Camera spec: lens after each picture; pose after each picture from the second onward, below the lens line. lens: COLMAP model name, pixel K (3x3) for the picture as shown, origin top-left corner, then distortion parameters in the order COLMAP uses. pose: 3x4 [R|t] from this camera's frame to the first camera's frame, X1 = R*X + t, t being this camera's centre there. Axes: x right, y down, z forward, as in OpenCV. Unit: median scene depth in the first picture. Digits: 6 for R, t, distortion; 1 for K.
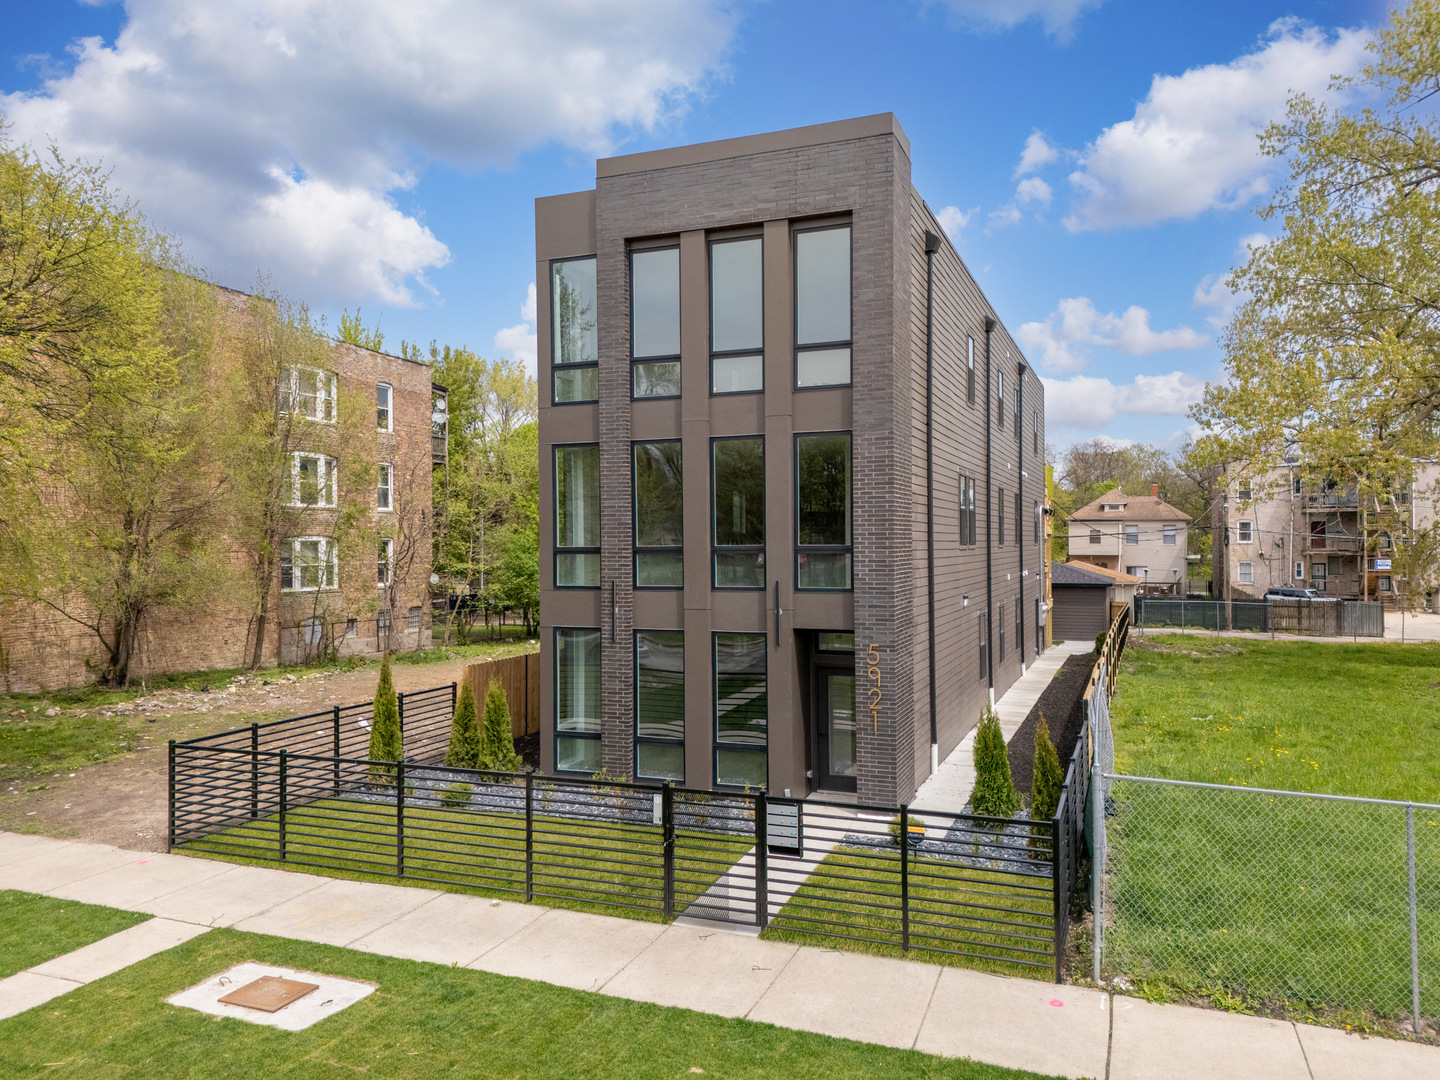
lens RADIAL K [[1049.8, 0, 737.2], [0, 1049.8, 535.5], [0, 0, 1]] dist [0.052864, -0.036763]
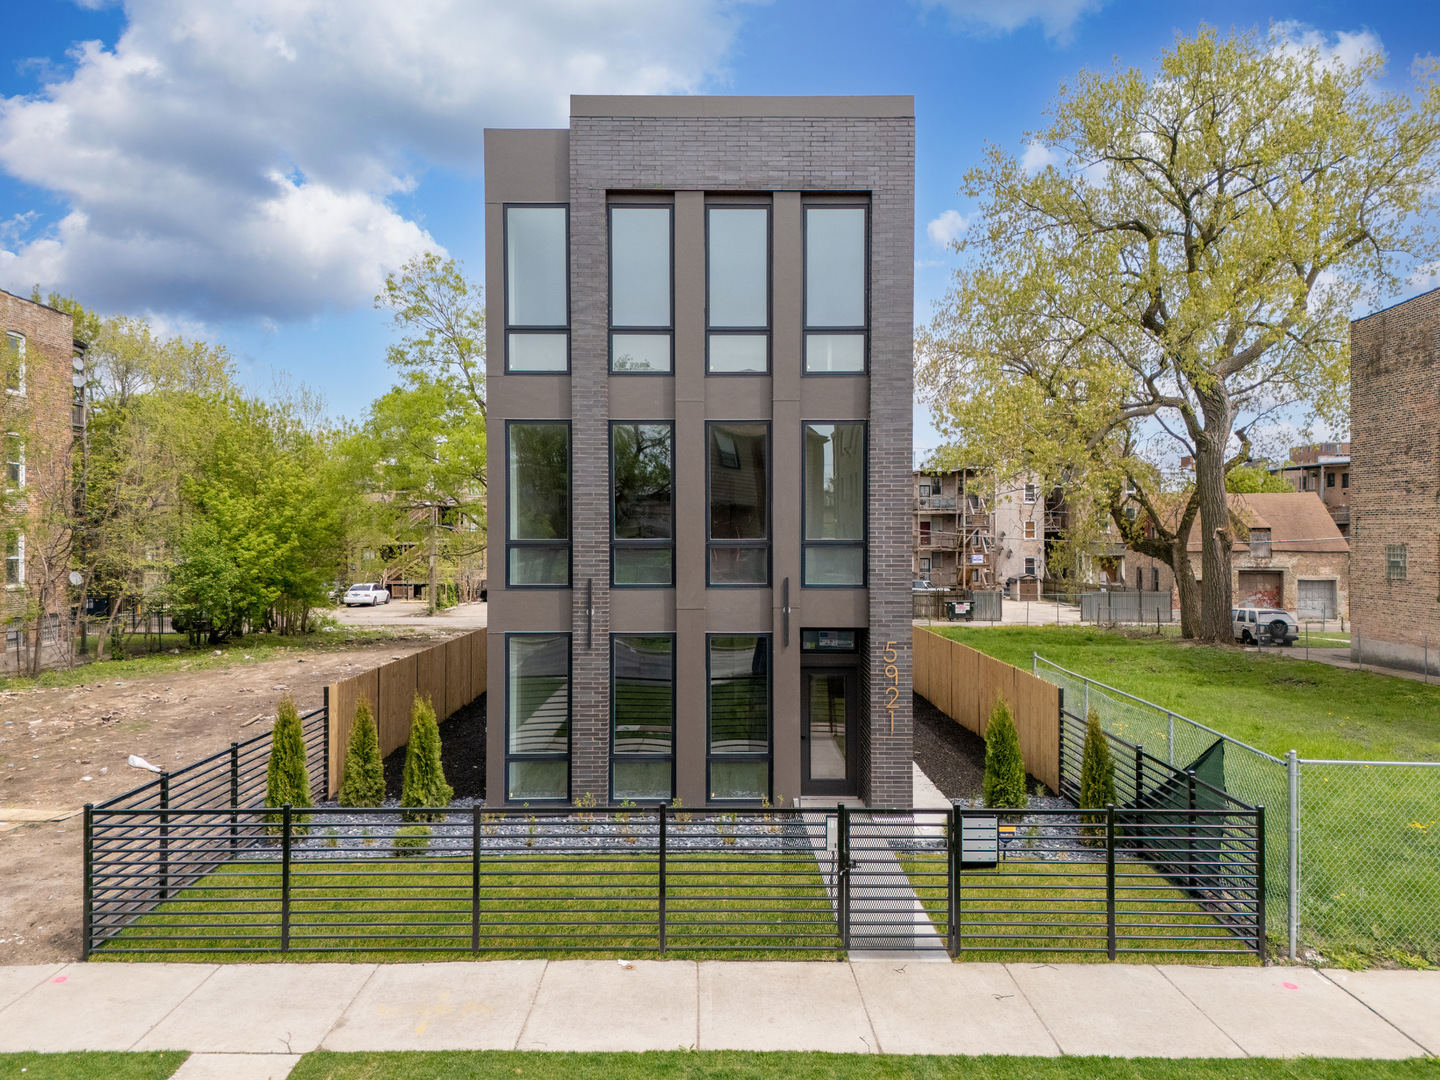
lens RADIAL K [[1049.8, 0, 721.9], [0, 1049.8, 534.3], [0, 0, 1]] dist [0.052864, -0.036763]
pose [[0.926679, 0.007729, 0.375773, -0.356634], [-0.008819, 0.999960, 0.001180, 0.004277], [-0.375749, -0.004407, 0.926711, 0.150148]]
